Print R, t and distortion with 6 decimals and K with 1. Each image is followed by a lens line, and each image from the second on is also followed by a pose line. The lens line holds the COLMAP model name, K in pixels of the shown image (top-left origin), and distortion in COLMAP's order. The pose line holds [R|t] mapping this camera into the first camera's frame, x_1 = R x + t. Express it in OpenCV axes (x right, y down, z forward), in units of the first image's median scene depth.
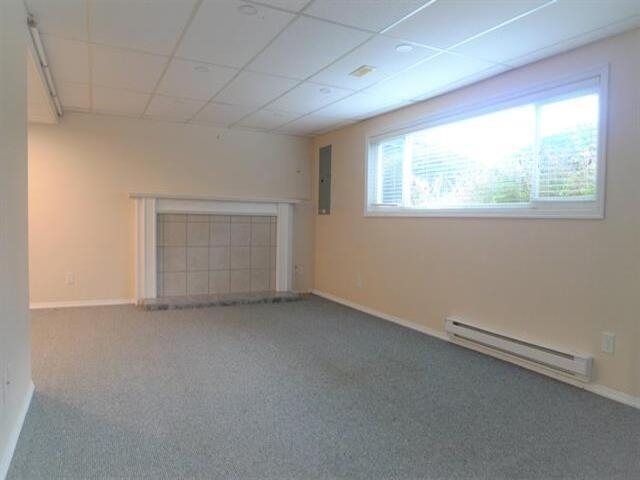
lens RADIAL K [[437.8, 0, 320.0], [0, 437.8, 240.0], [0, 0, 1]] dist [0.057419, -0.000551]
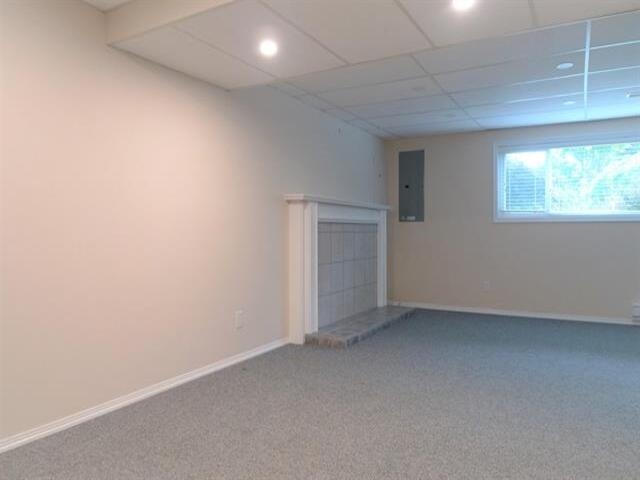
lens RADIAL K [[444.0, 0, 320.0], [0, 444.0, 240.0], [0, 0, 1]] dist [-0.043156, -0.003125]
pose [[0.837583, -0.033463, 0.545284, -0.789525], [0.044446, 0.998987, -0.006966, -0.023031], [-0.544499, 0.030071, 0.838222, 0.345539]]
